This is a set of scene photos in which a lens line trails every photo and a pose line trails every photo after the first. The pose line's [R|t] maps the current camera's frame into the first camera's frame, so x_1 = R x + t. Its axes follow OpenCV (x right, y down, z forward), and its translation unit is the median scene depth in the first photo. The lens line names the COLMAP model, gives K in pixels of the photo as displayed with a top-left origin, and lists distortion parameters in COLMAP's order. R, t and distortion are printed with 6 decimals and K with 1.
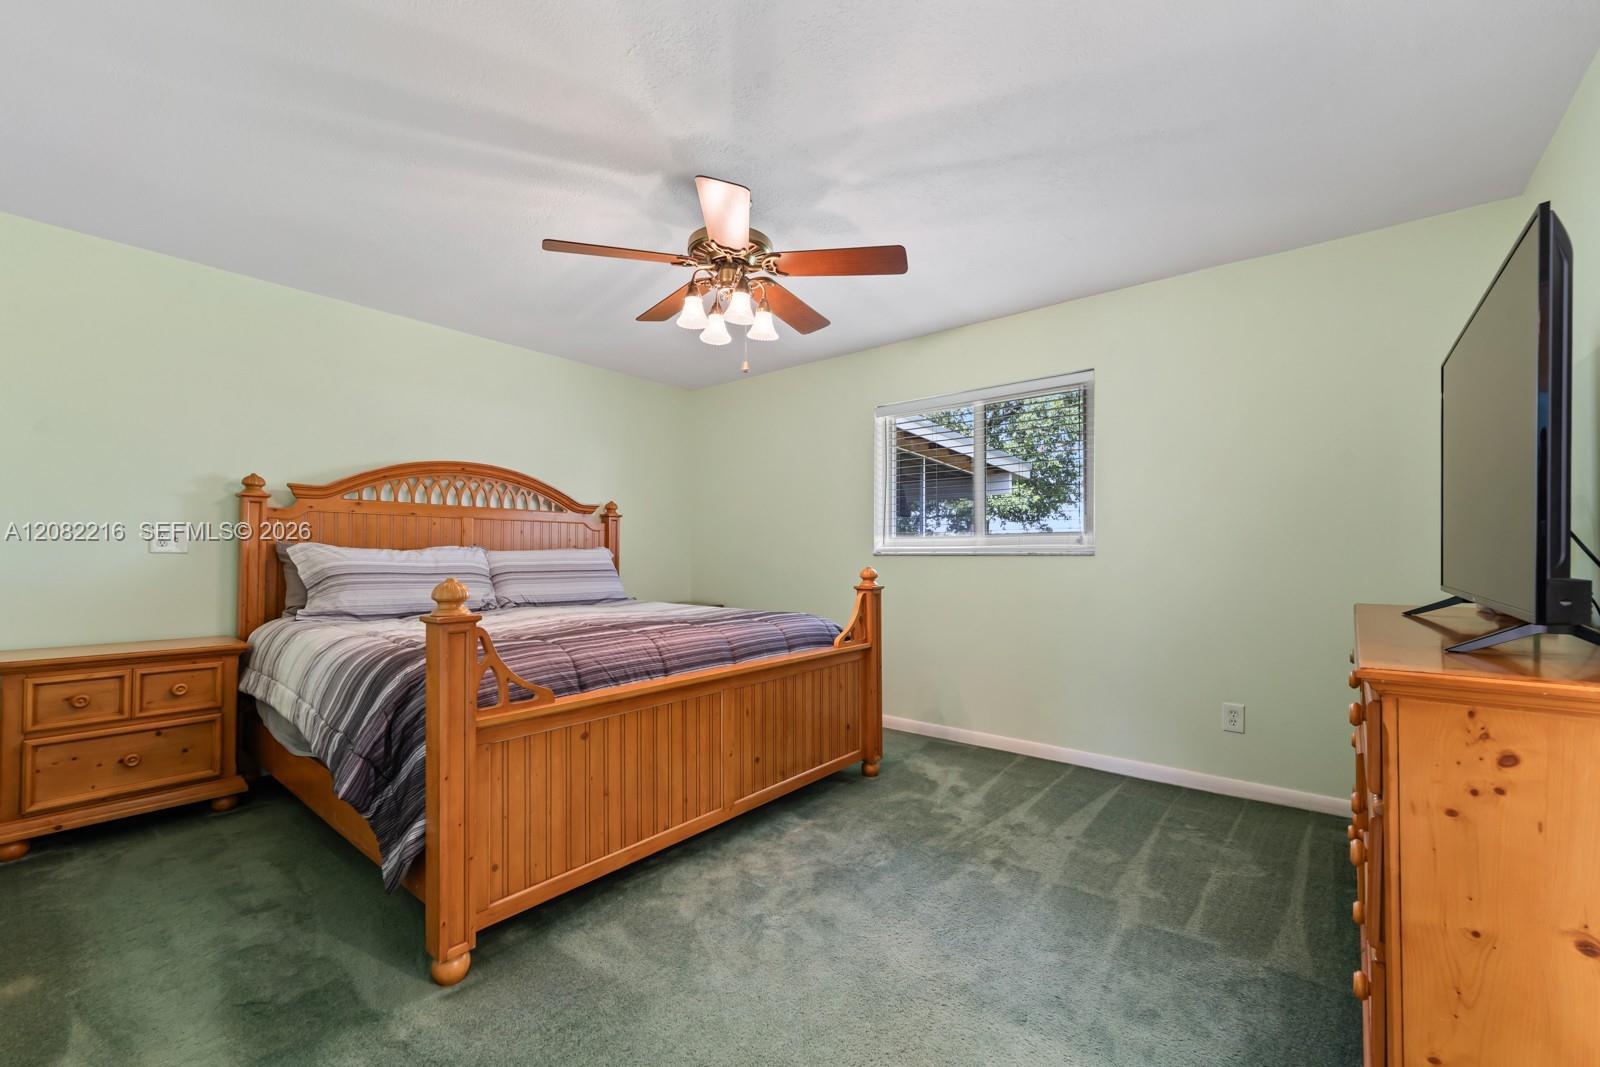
lens RADIAL K [[654.5, 0, 801.1], [0, 654.5, 548.2], [0, 0, 1]] dist [0.001203, -0.000958]
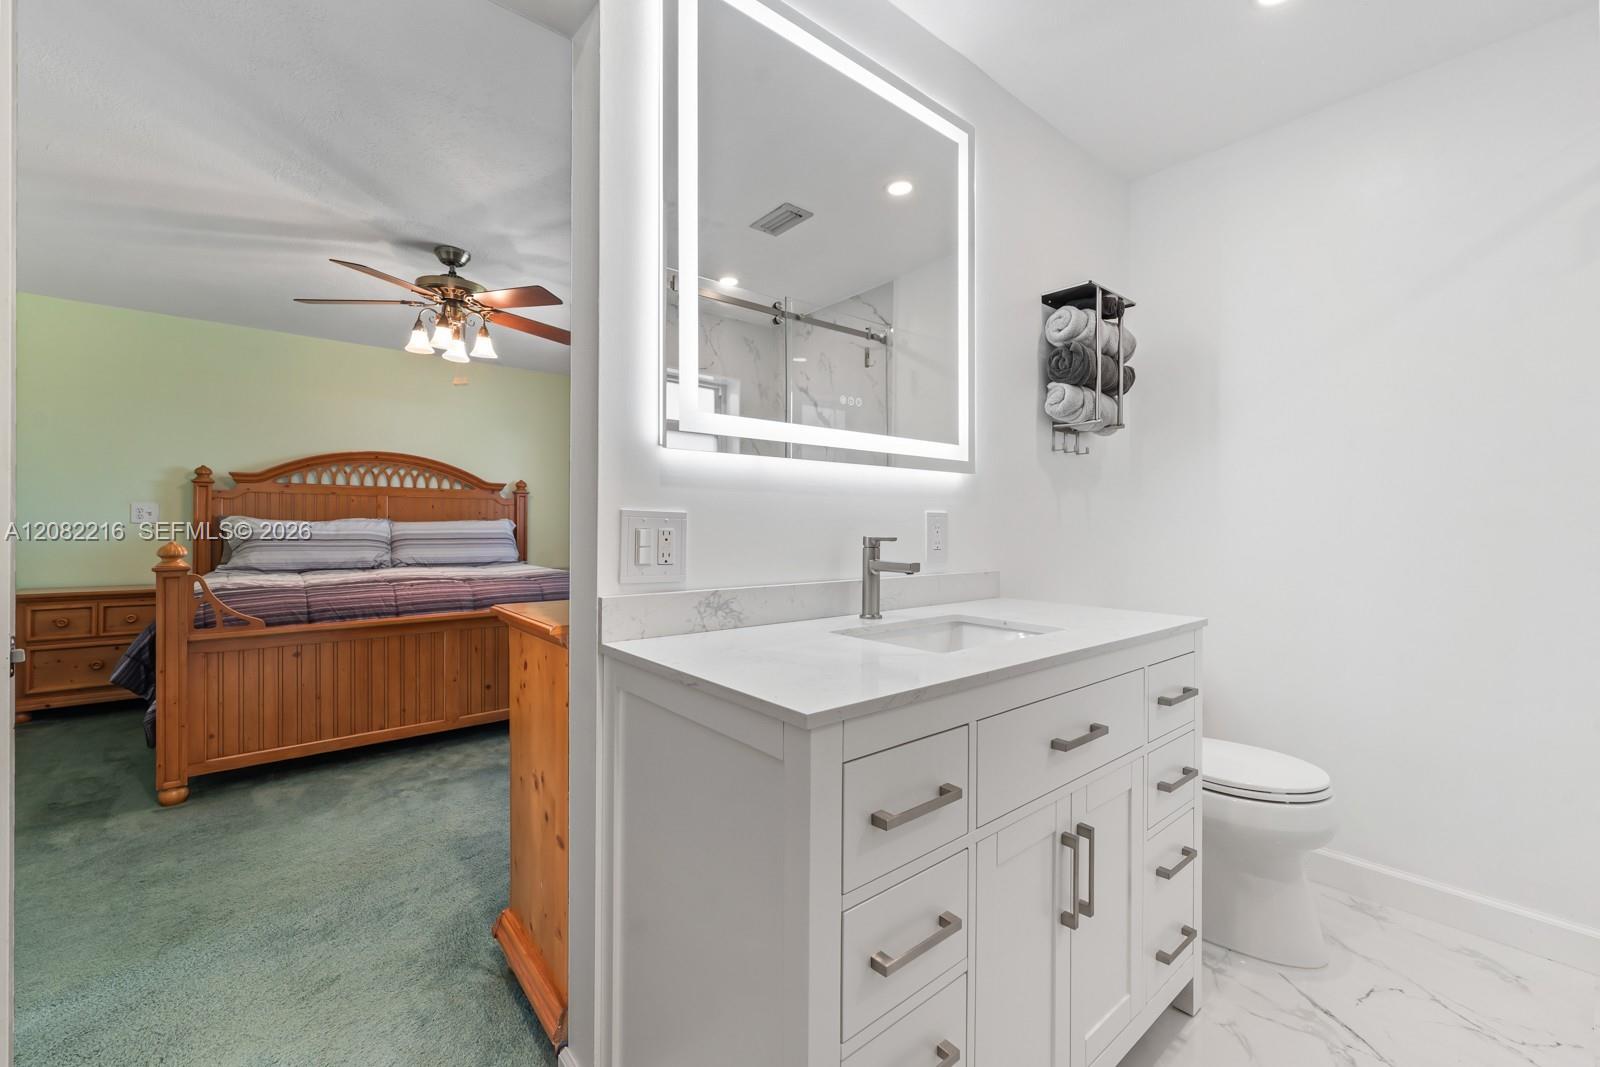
lens RADIAL K [[654.5, 0, 788.7], [0, 654.5, 527.1], [0, 0, 1]] dist [0.001203, -0.000958]
pose [[0.983064, 0.005176, -0.183190, 0.808545], [-0.002690, 0.999901, 0.013819, -0.009377], [0.183243, -0.013092, 0.982980, -0.161708]]
